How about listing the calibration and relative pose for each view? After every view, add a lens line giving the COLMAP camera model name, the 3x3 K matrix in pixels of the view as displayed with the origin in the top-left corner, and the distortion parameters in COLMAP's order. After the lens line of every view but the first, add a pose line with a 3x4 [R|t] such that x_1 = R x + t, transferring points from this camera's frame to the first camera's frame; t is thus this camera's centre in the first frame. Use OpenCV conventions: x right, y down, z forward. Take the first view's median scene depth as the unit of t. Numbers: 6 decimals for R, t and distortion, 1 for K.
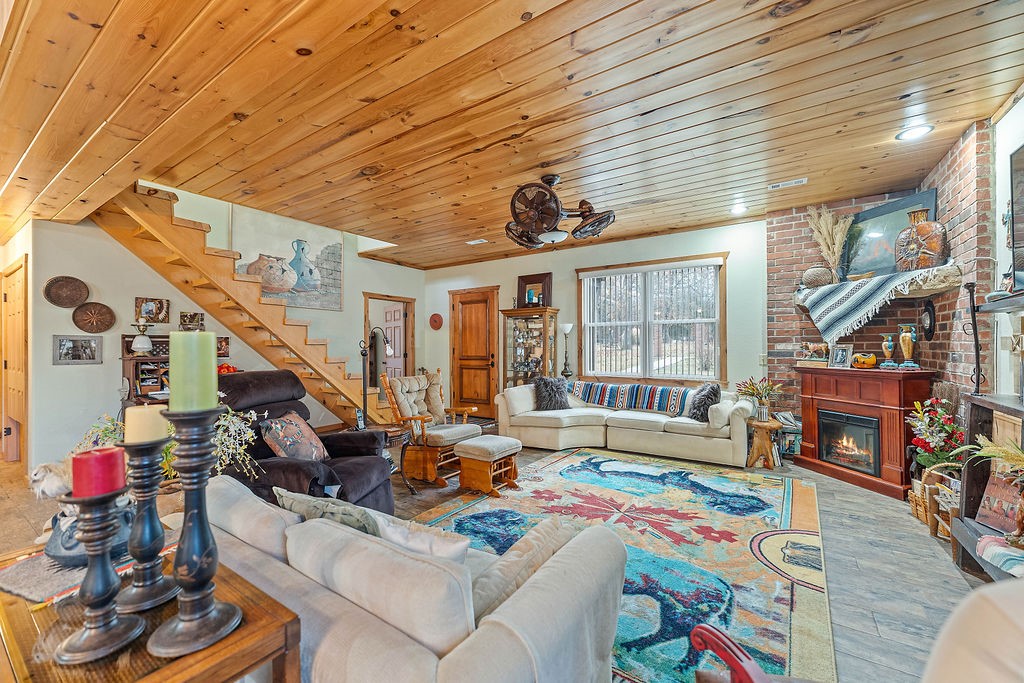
lens RADIAL K [[416.4, 0, 510.2], [0, 416.4, 342.1], [0, 0, 1]] dist [-0.001326, -0.000019]
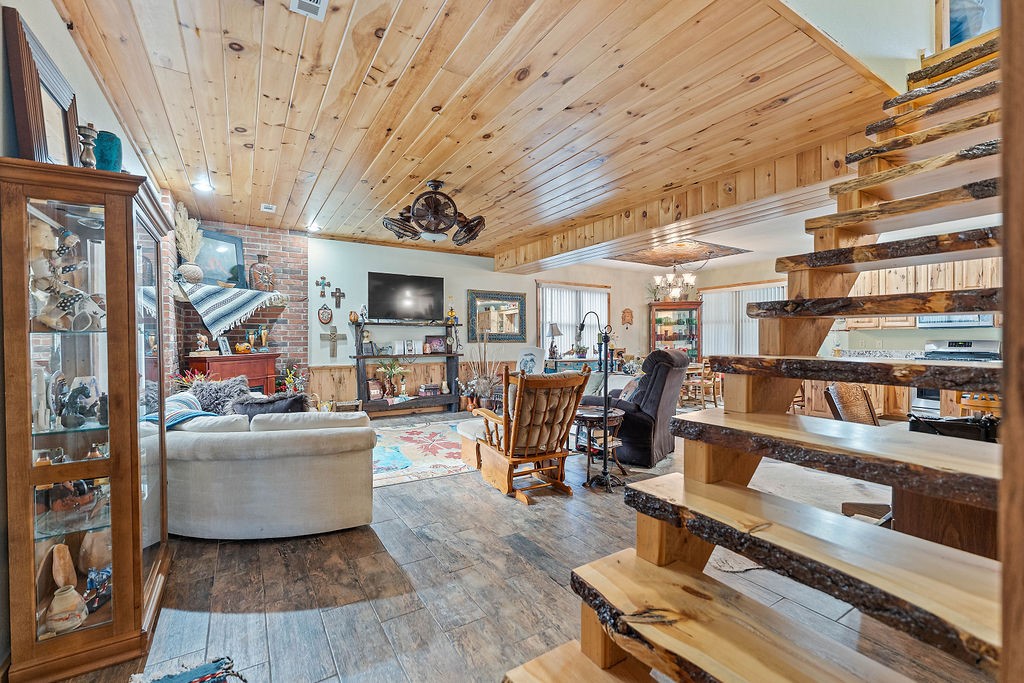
lens RADIAL K [[448.1, 0, 511.8], [0, 448.1, 344.6], [0, 0, 1]] dist [-0.000196, 0.000165]
pose [[-0.910323, 0.003266, 0.413885, -0.659810], [0.007794, 0.999927, 0.009252, 0.030773], [-0.413825, 0.011648, -0.910282, 2.282388]]
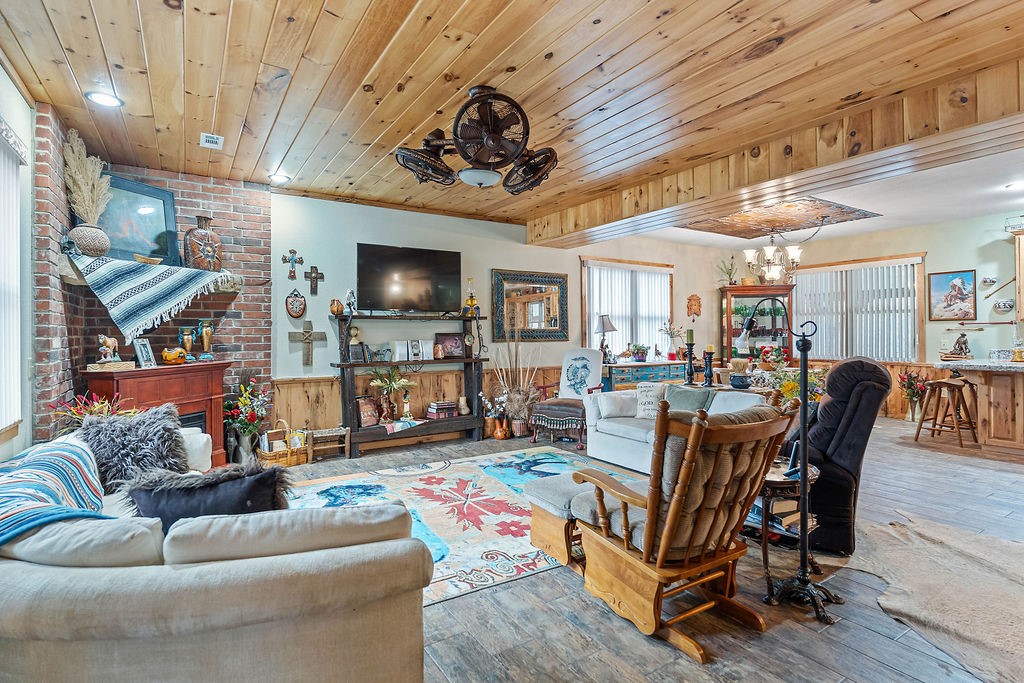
lens RADIAL K [[521.7, 0, 509.9], [0, 521.7, 334.3], [0, 0, 1]] dist [-0.000258, -0.000070]
pose [[-0.915854, 0.010761, 0.401368, -0.323126], [0.012680, 0.999917, 0.002125, 0.006063], [-0.401312, 0.007036, -0.915915, 2.014892]]
